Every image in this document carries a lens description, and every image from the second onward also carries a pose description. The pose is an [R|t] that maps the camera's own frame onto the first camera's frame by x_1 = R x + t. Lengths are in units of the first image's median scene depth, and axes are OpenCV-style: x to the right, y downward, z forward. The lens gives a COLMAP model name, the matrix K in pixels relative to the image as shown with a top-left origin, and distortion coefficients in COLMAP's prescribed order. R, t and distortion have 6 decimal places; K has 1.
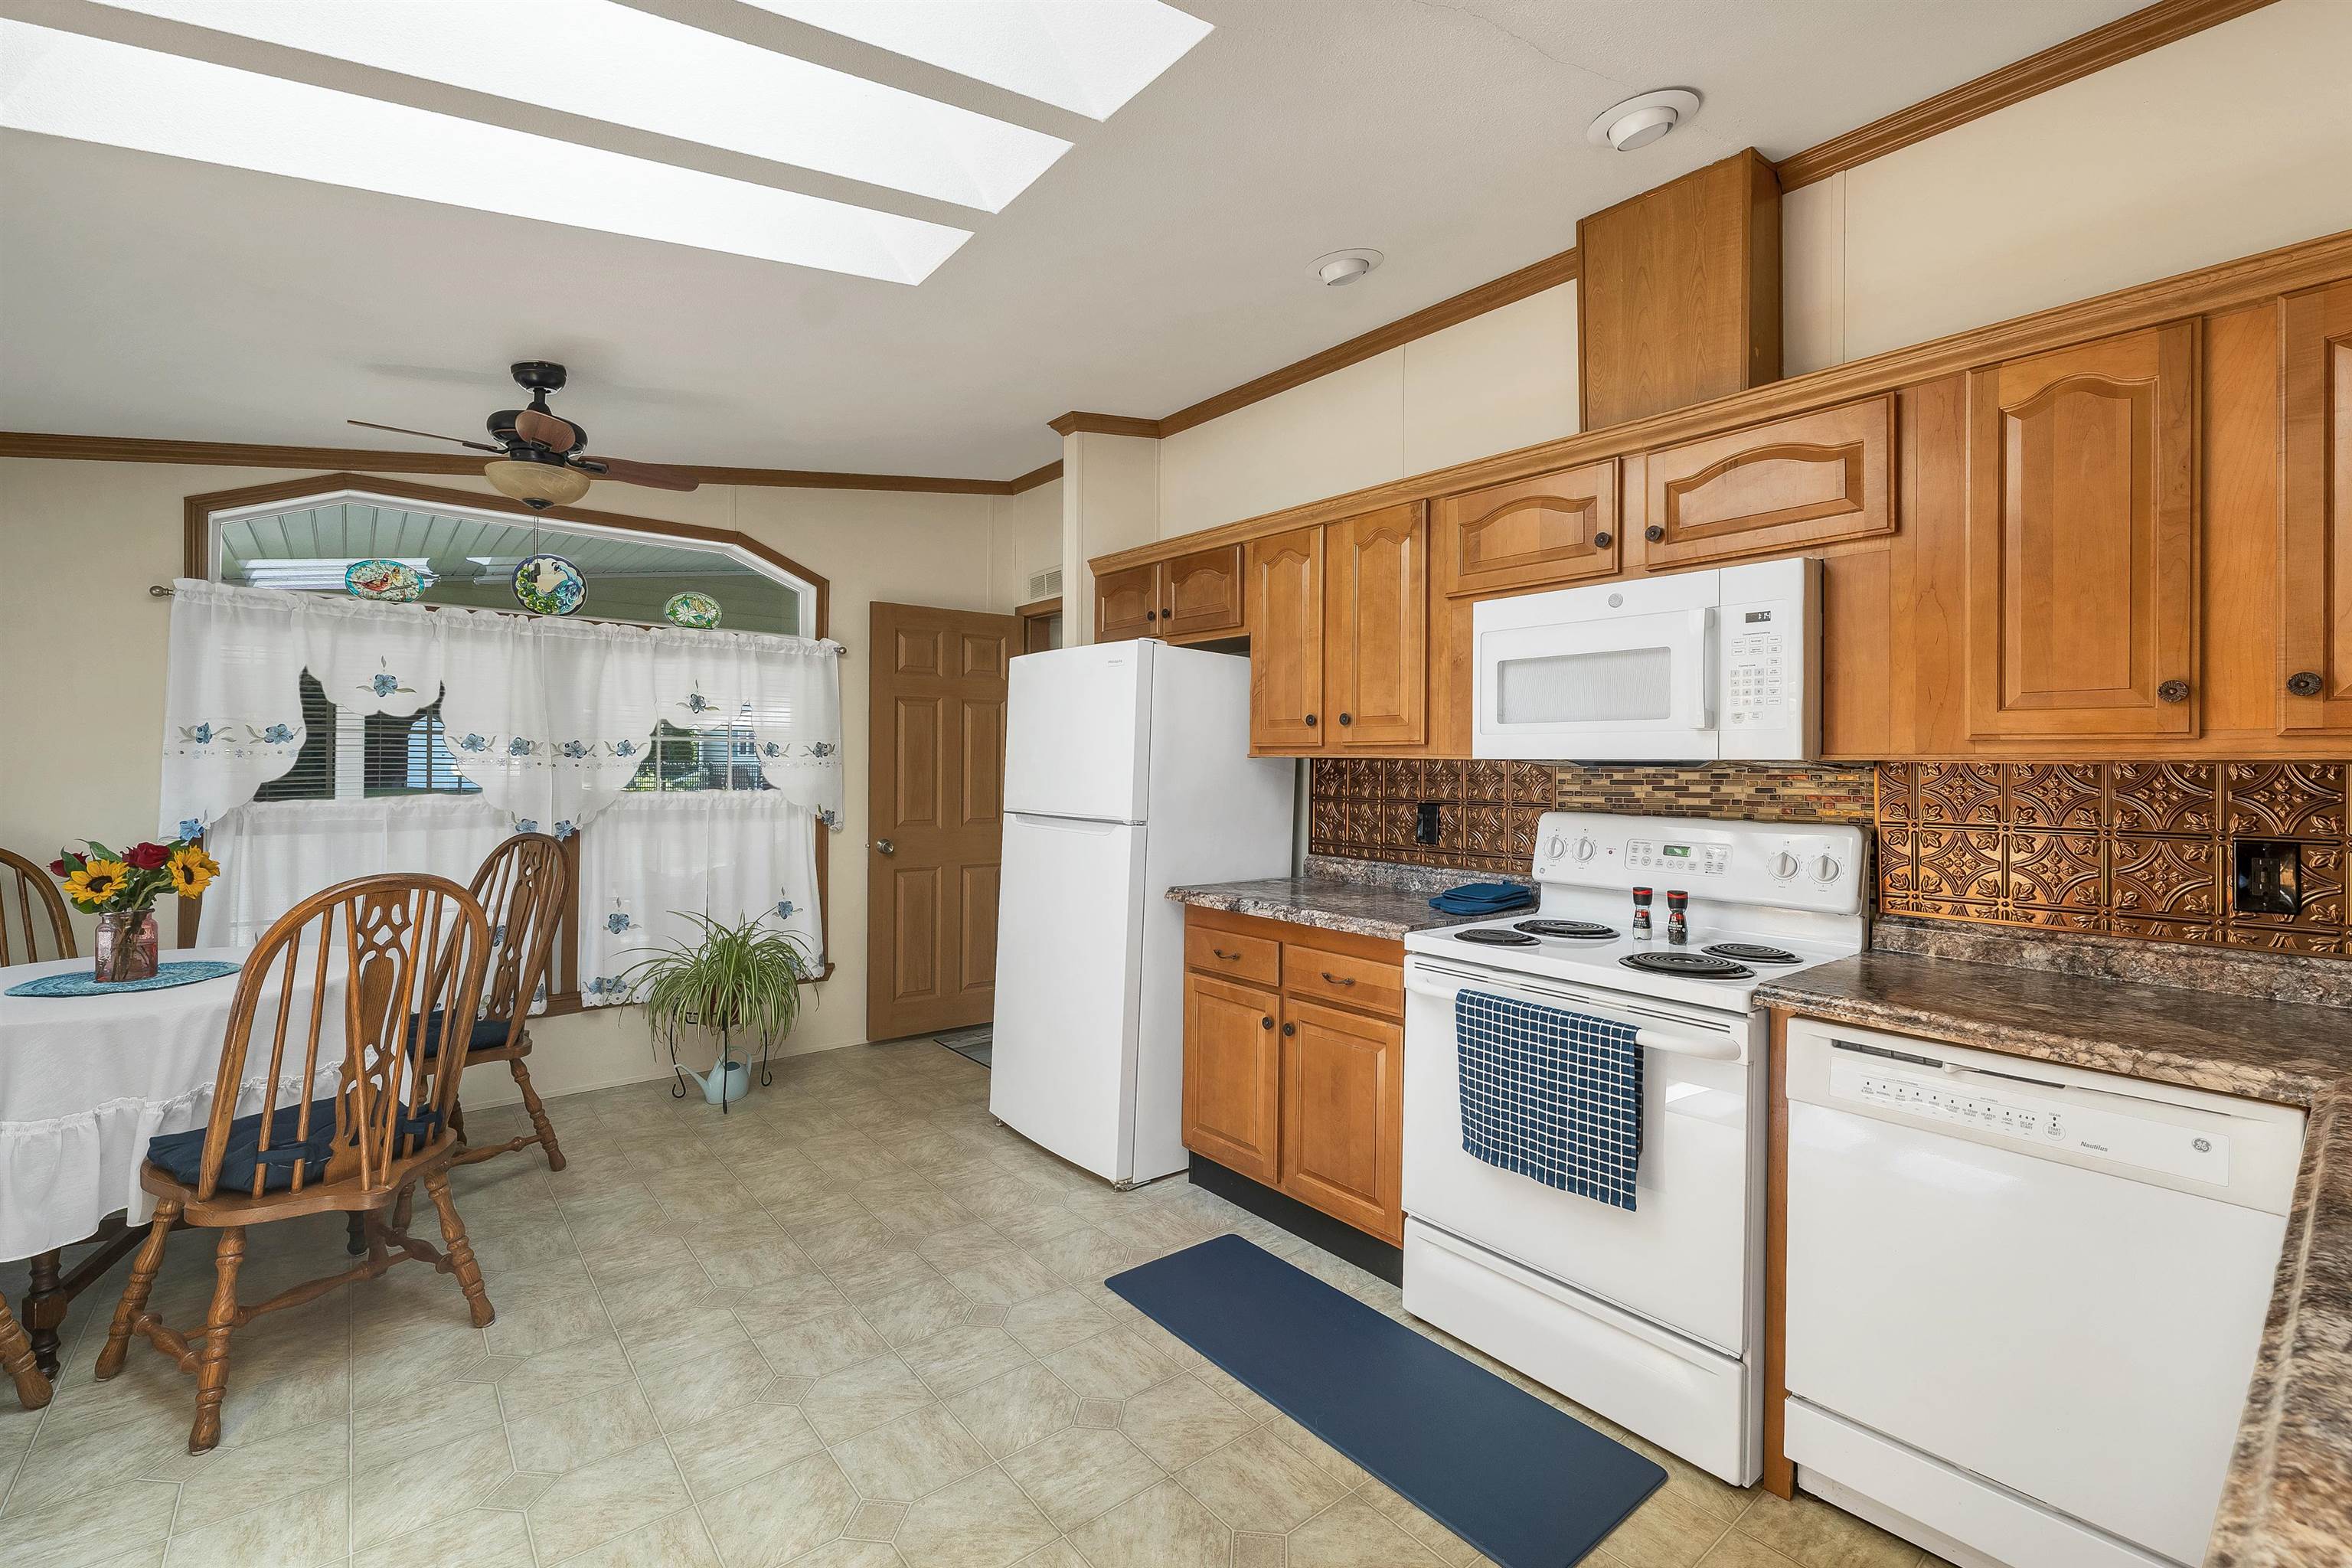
lens RADIAL K [[998.1, 0, 1186.6], [0, 998.1, 763.2], [0, 0, 1]] dist [0.002323, -0.000248]
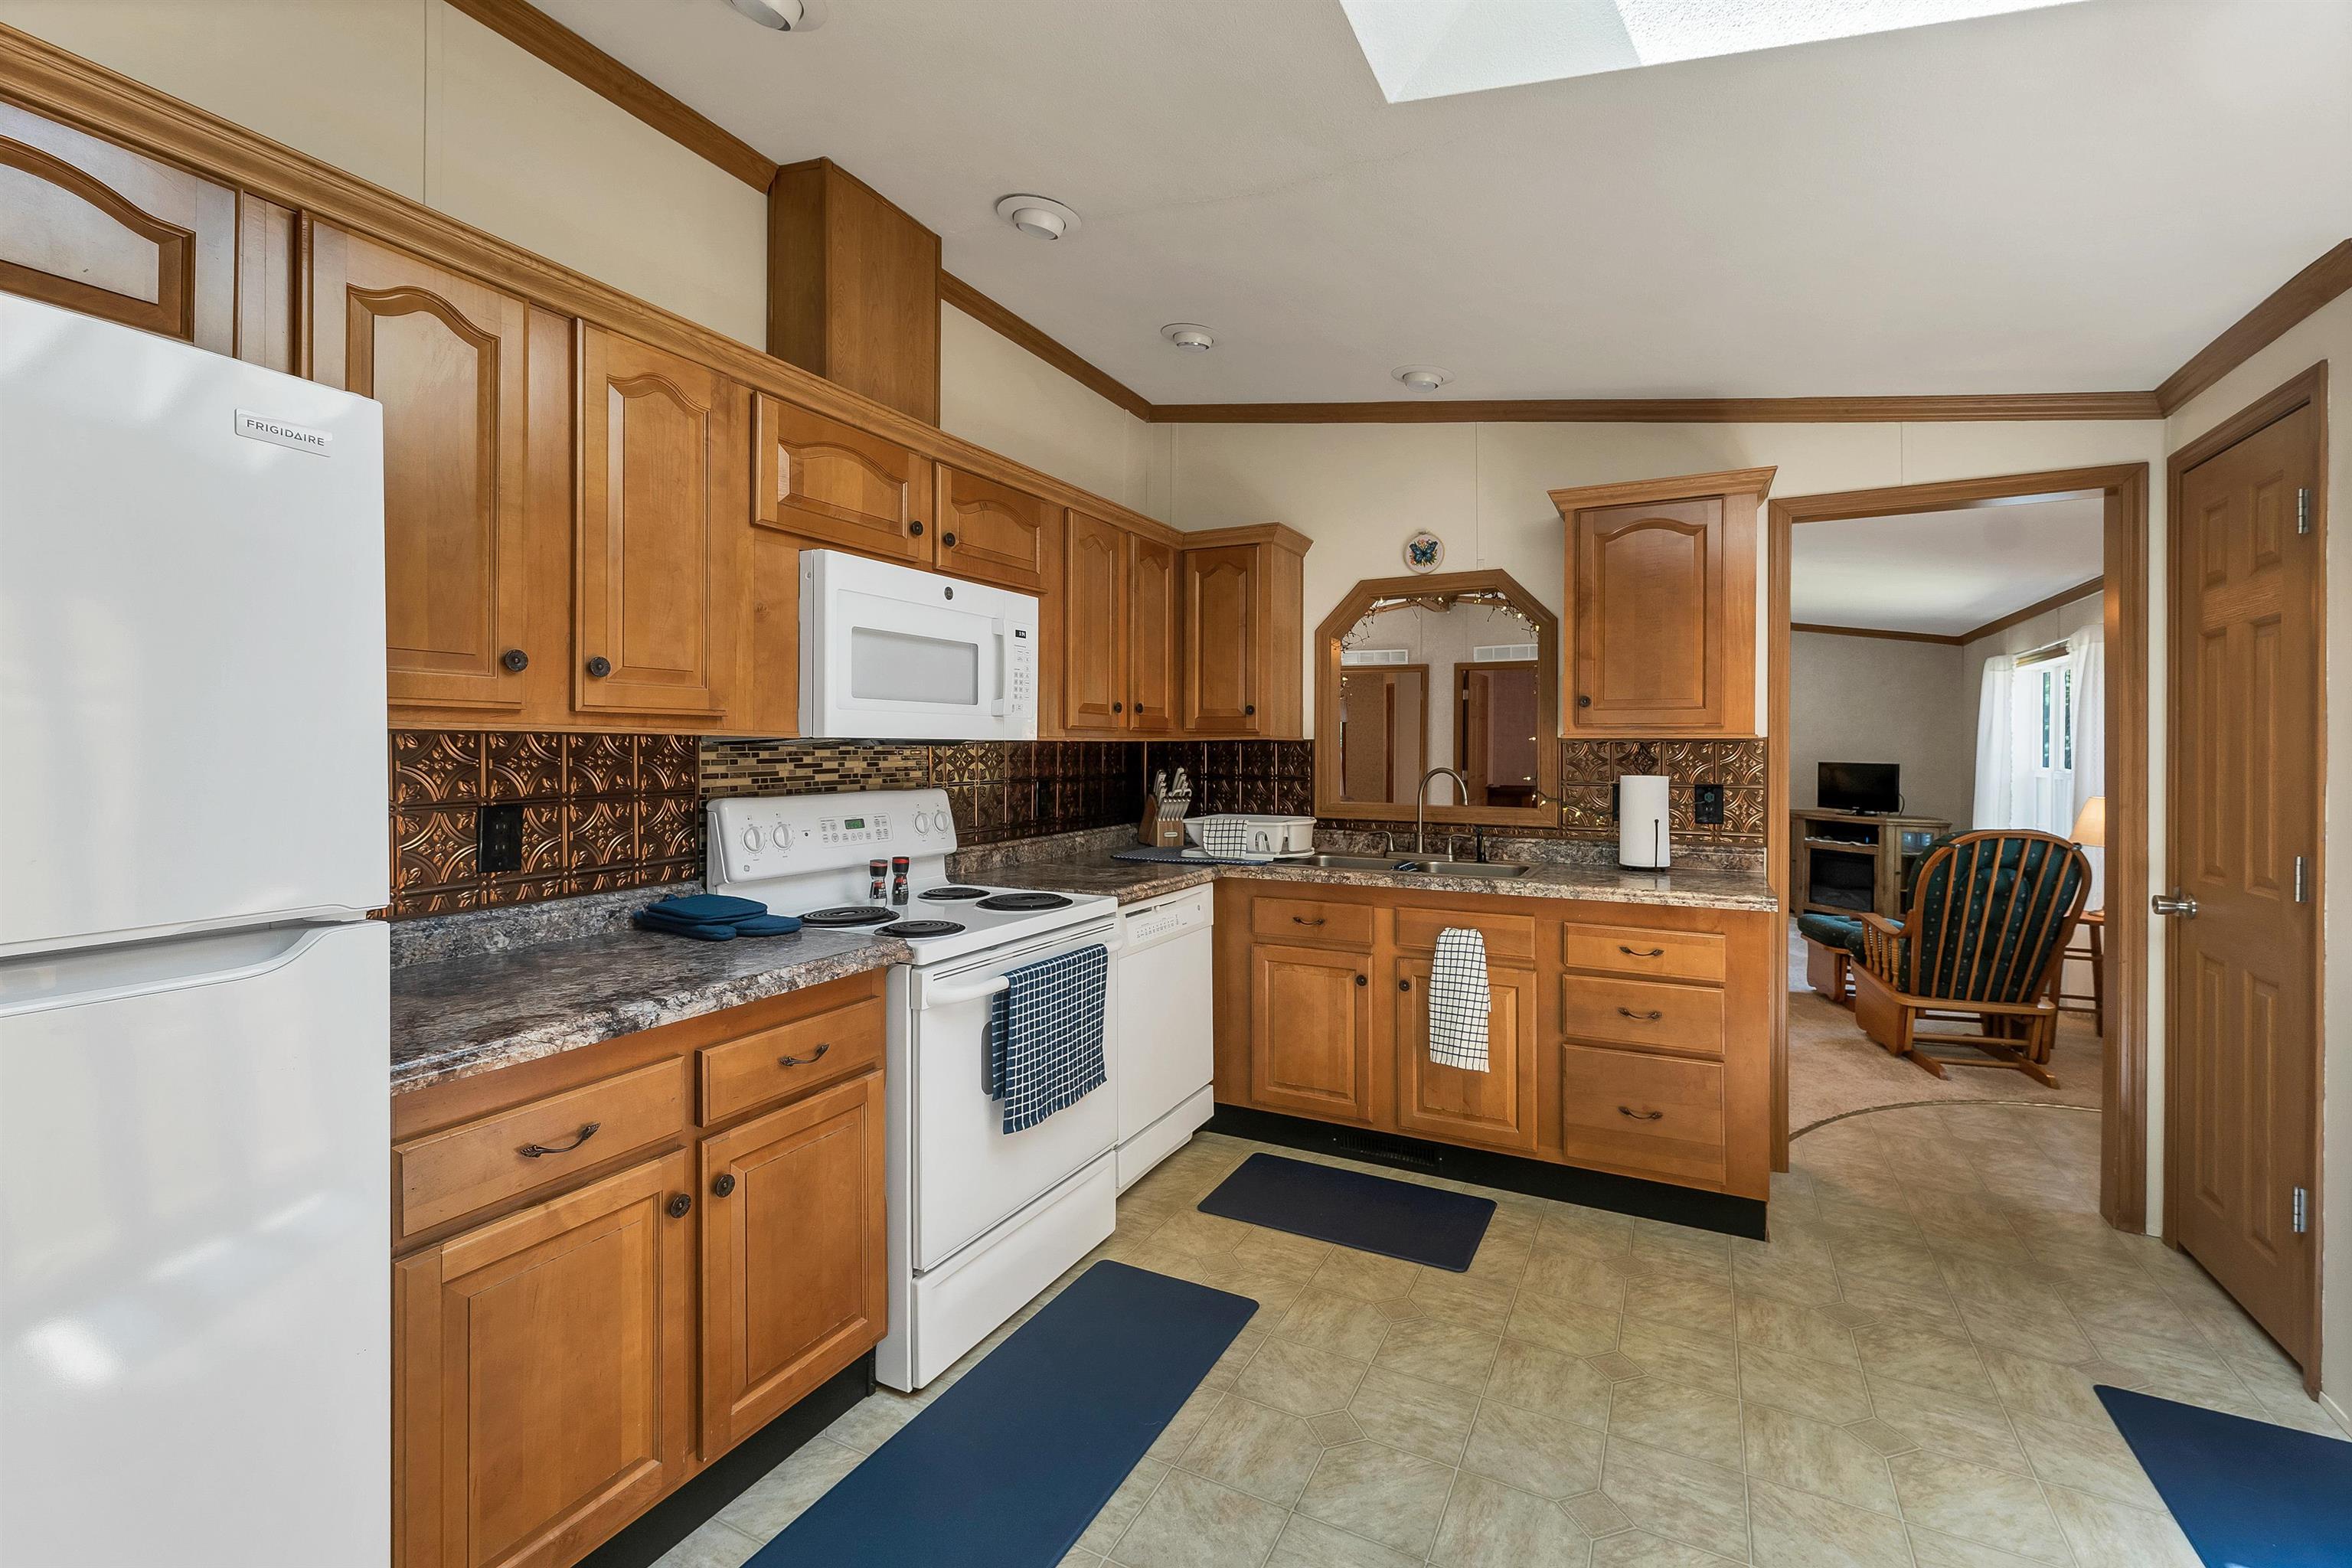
lens RADIAL K [[994.1, 0, 1180.7], [0, 994.1, 744.6], [0, 0, 1]] dist [-0.000259, -0.000108]
pose [[-0.389534, -0.009437, 0.920964, -0.626206], [-0.010237, 0.999930, 0.005916, -0.006336], [-0.920955, -0.007124, -0.389604, 1.109584]]
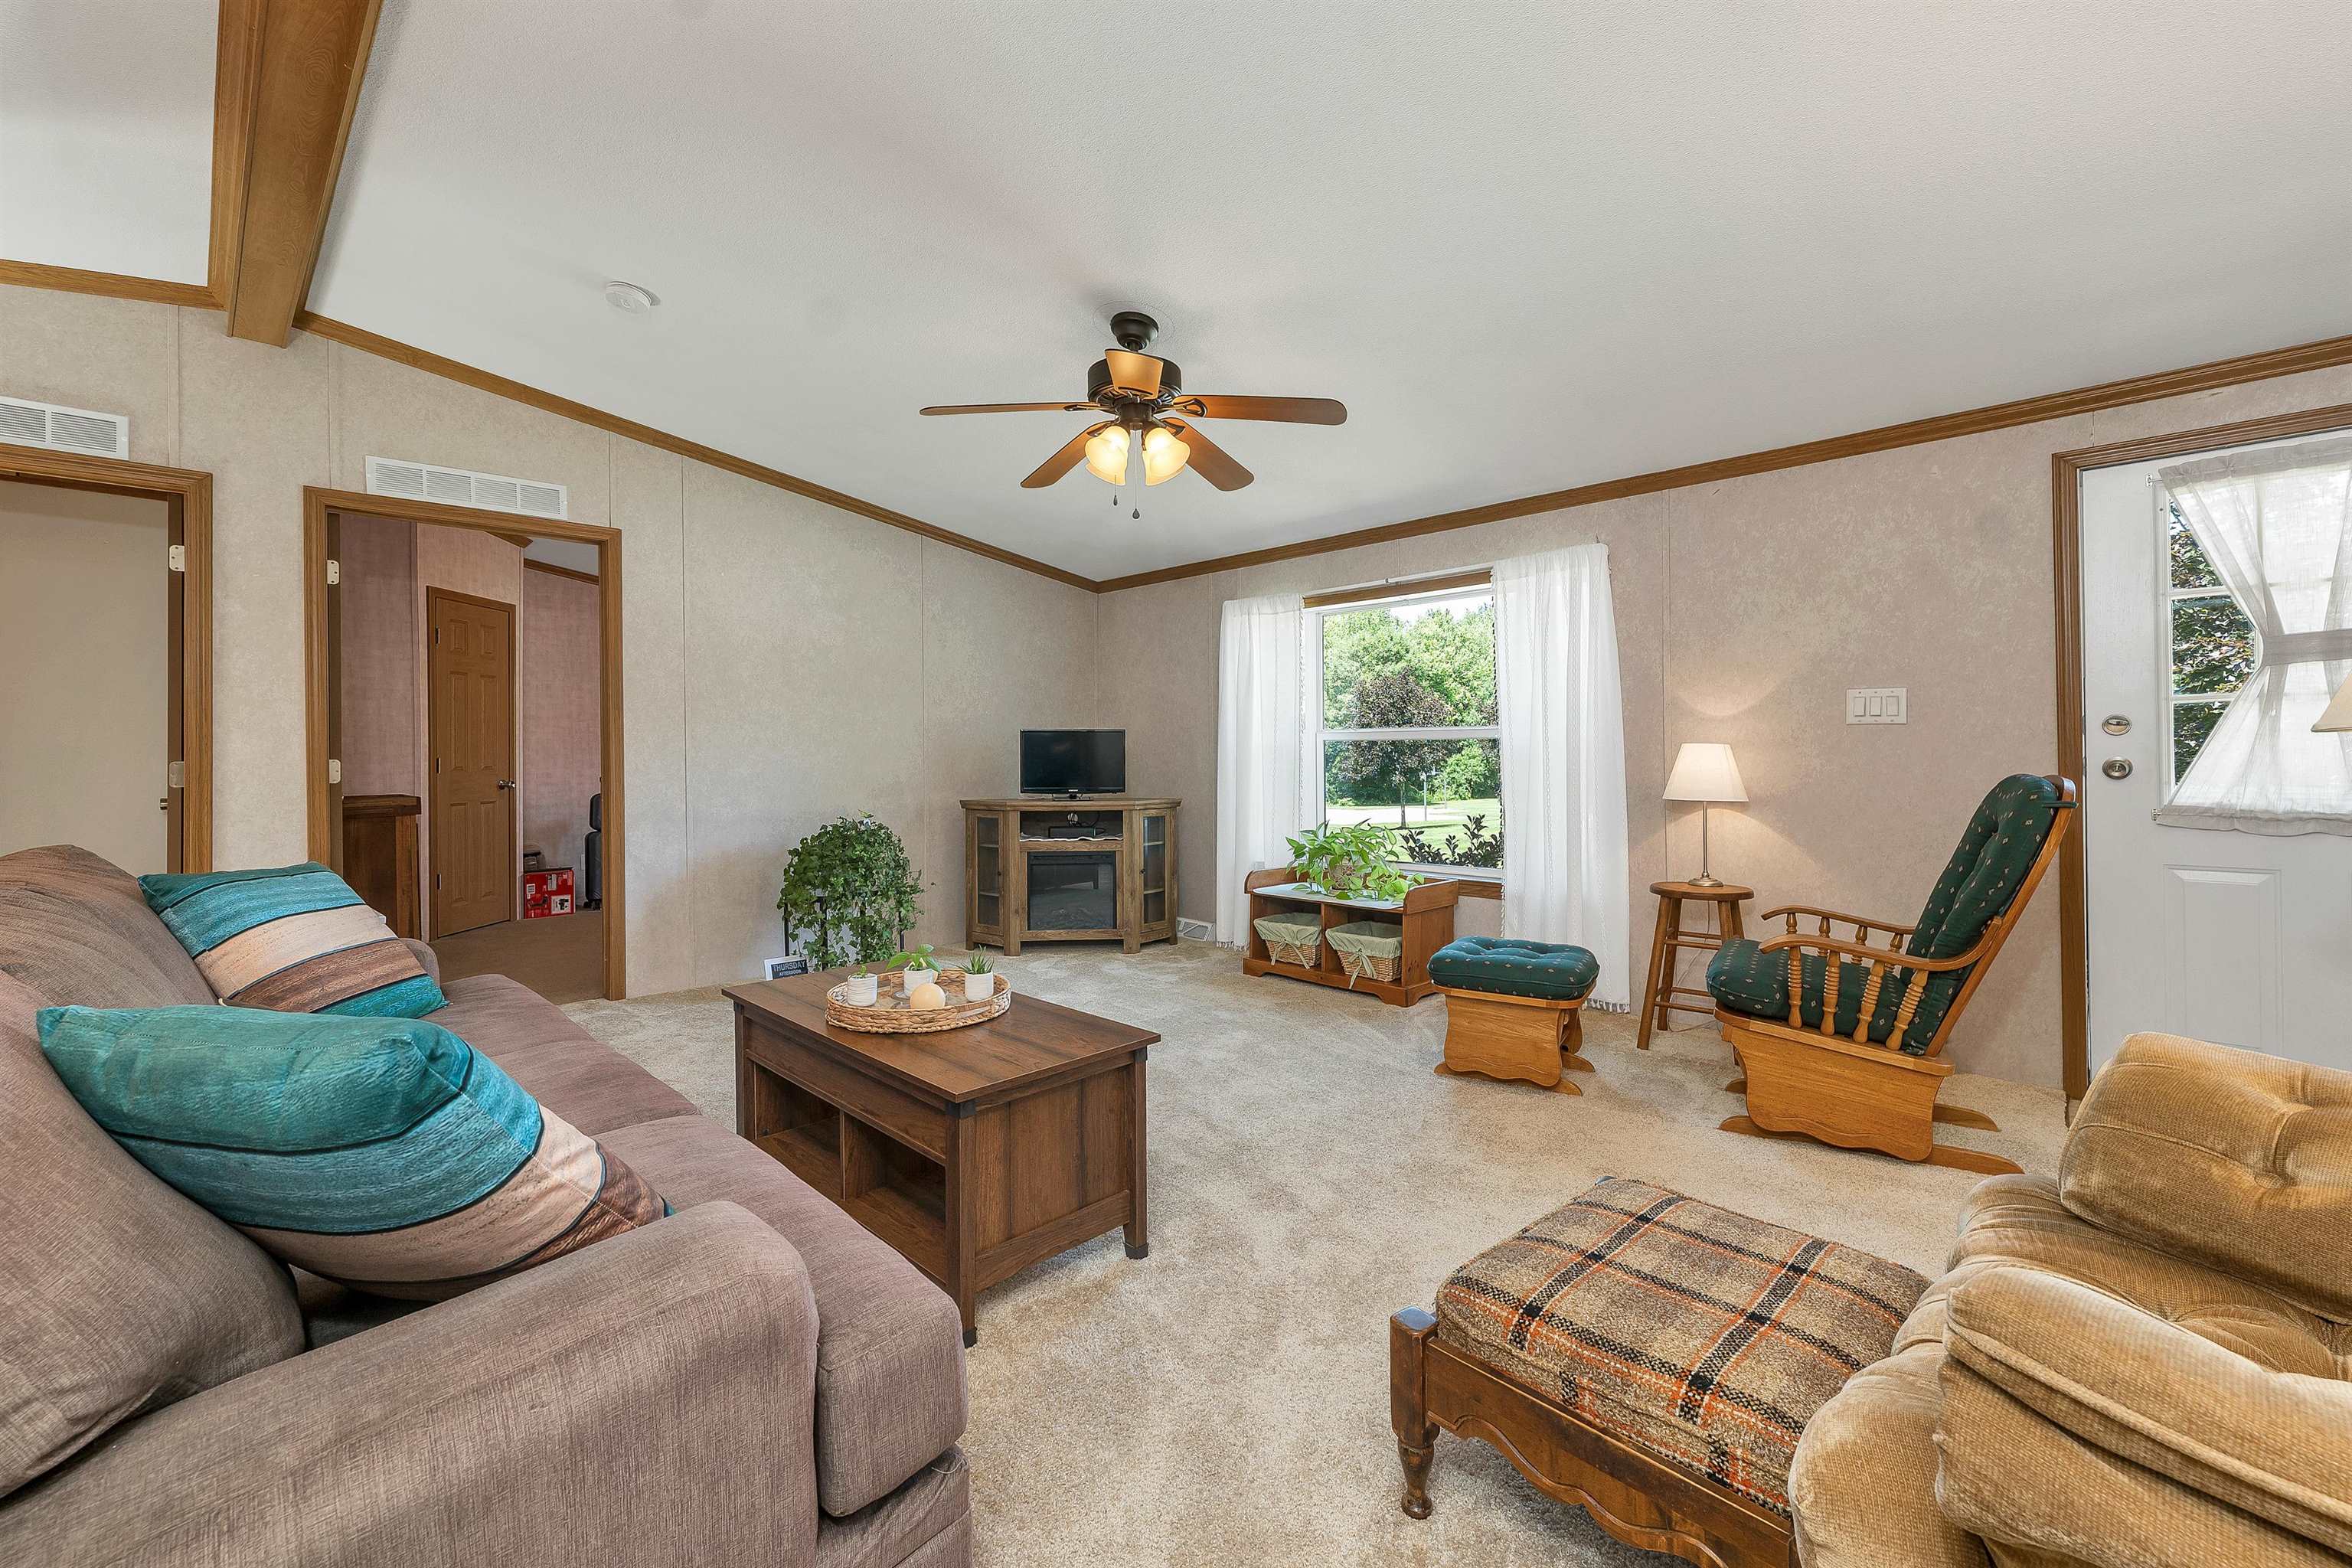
lens RADIAL K [[984.1, 0, 1186.2], [0, 984.1, 750.1], [0, 0, 1]] dist [-0.000465, -0.000143]
pose [[-0.994973, 0.002157, -0.100119, 1.334538], [0.002353, 0.999996, -0.001837, 0.098613], [0.100115, -0.002063, -0.994974, 0.253937]]
